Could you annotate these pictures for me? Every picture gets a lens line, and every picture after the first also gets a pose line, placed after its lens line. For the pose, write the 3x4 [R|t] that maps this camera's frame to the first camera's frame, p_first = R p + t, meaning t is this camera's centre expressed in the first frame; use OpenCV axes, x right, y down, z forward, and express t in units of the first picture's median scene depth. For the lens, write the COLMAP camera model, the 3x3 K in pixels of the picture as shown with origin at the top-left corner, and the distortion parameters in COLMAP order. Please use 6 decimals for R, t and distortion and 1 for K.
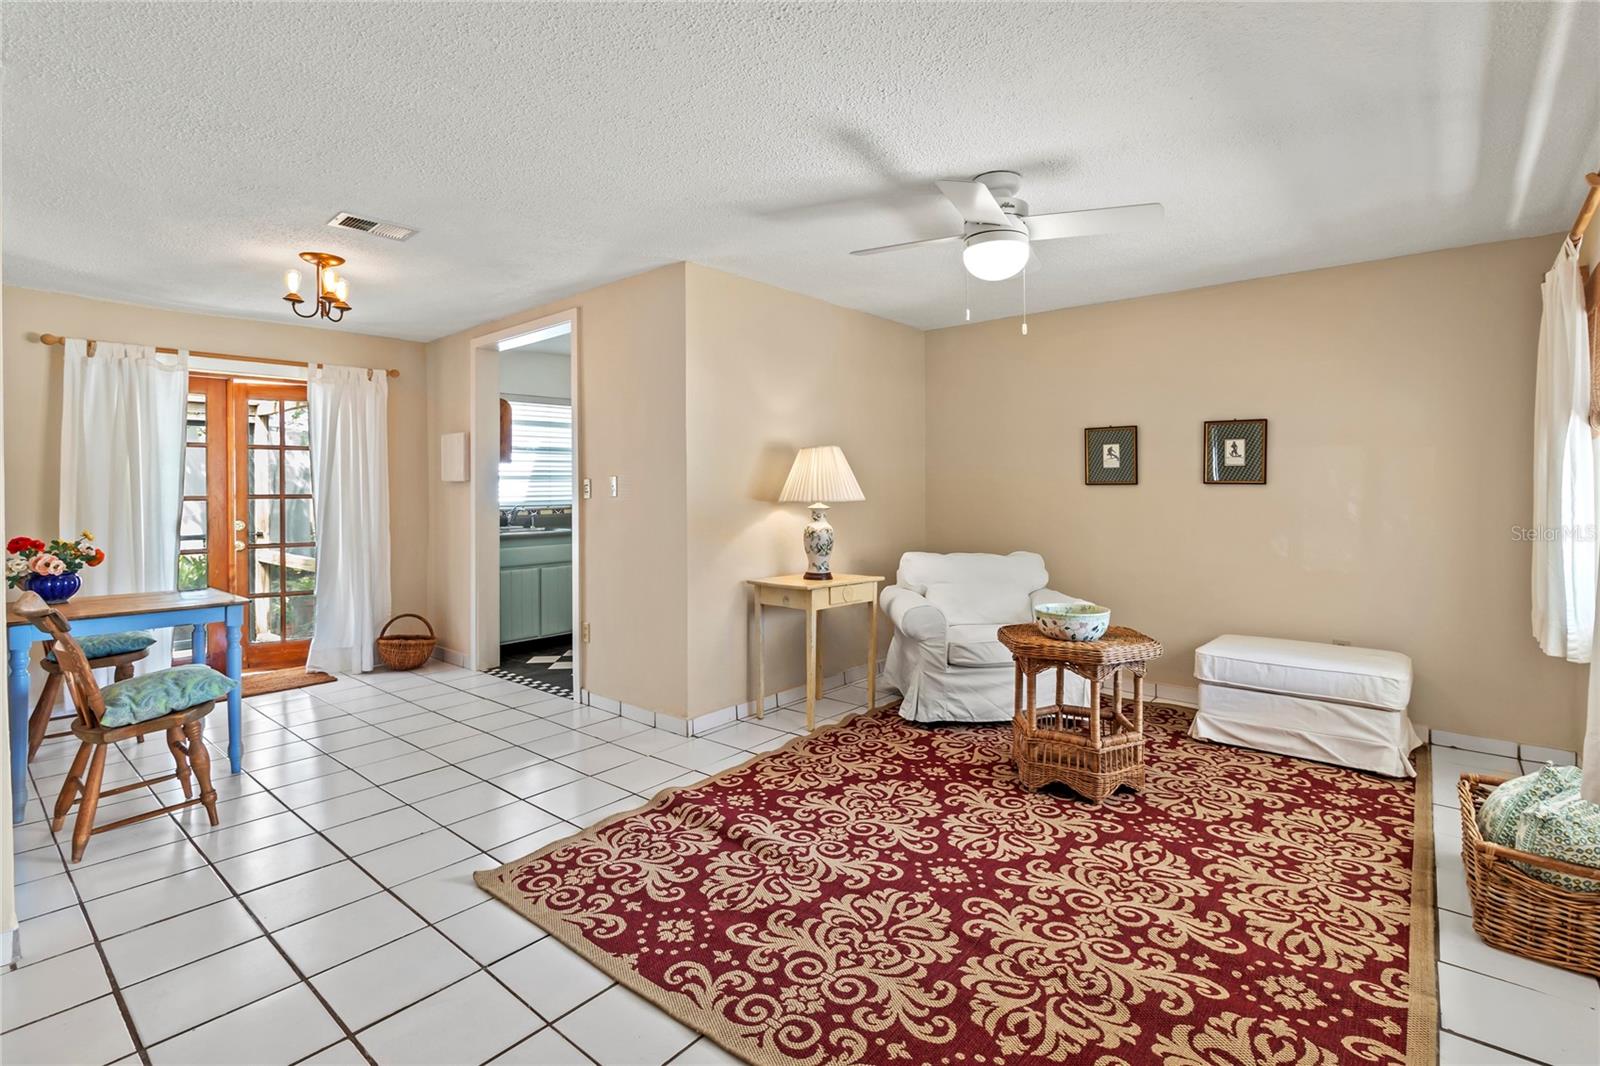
lens RADIAL K [[756.8, 0, 816.1], [0, 756.8, 494.6], [0, 0, 1]] dist [0.000577, 0.000118]
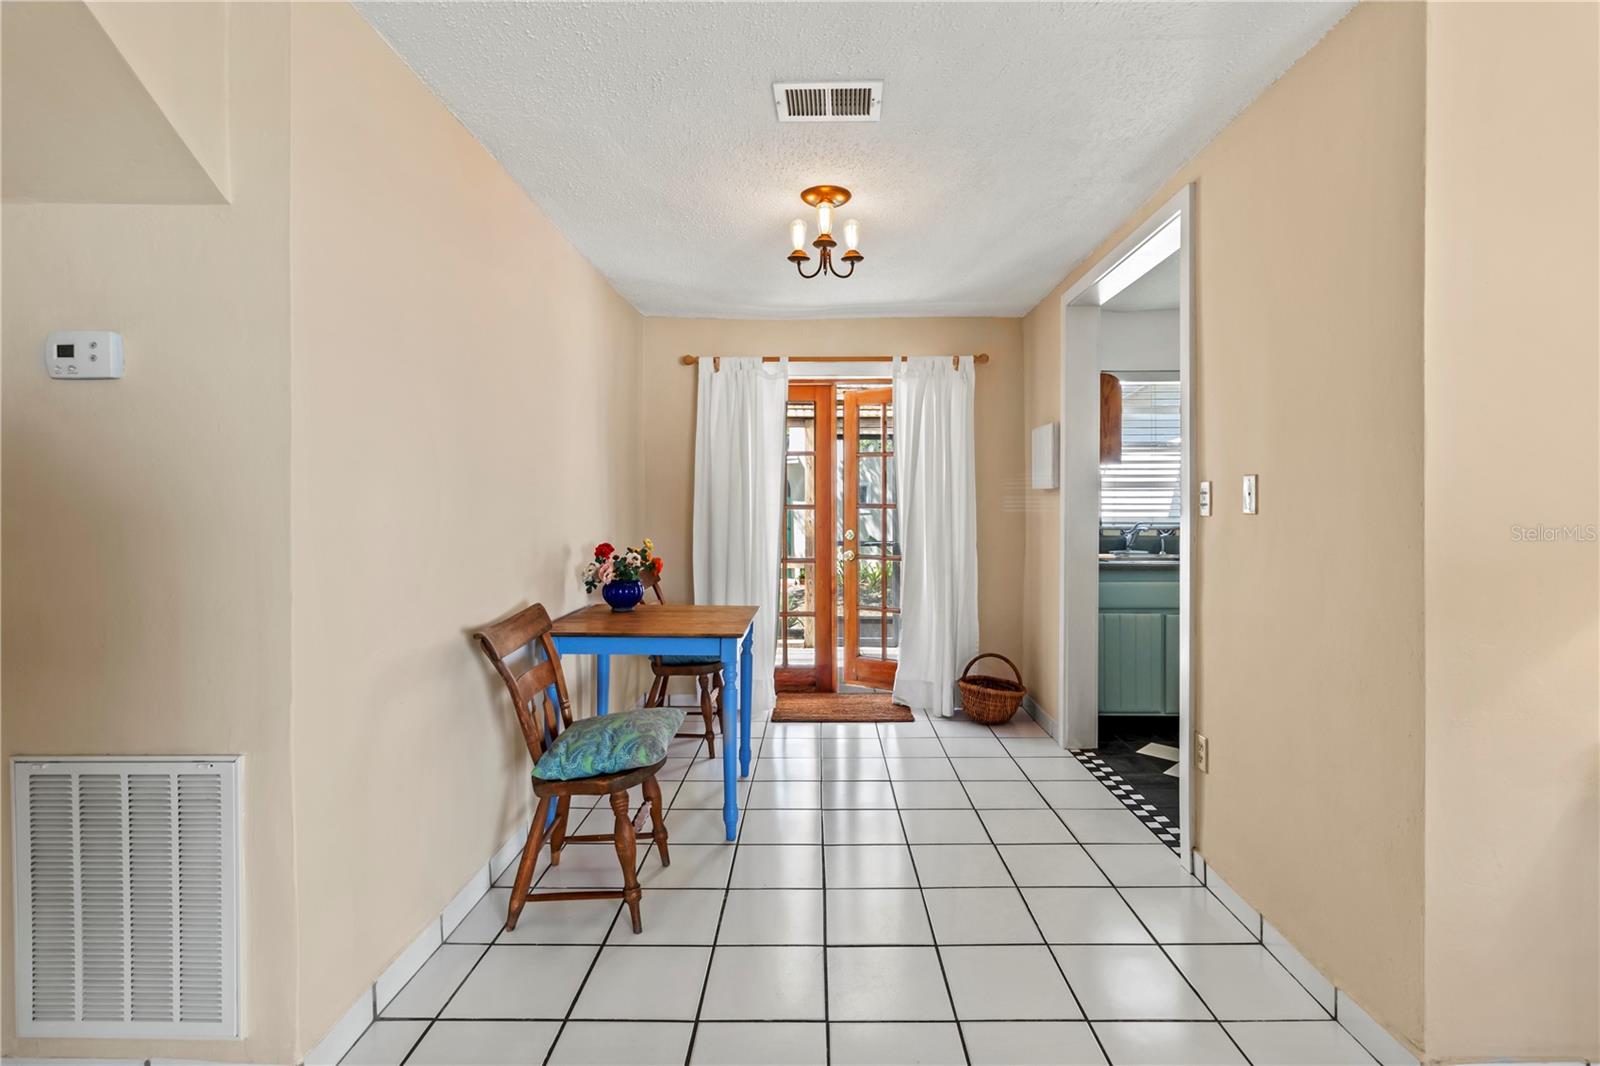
lens RADIAL K [[756.8, 0, 816.1], [0, 756.8, 494.6], [0, 0, 1]] dist [0.000577, 0.000118]
pose [[0.652102, -0.001464, -0.758130, -0.053867], [-0.011958, 0.999854, -0.012217, 0.000347], [0.758037, 0.017033, 0.651989, 0.350537]]
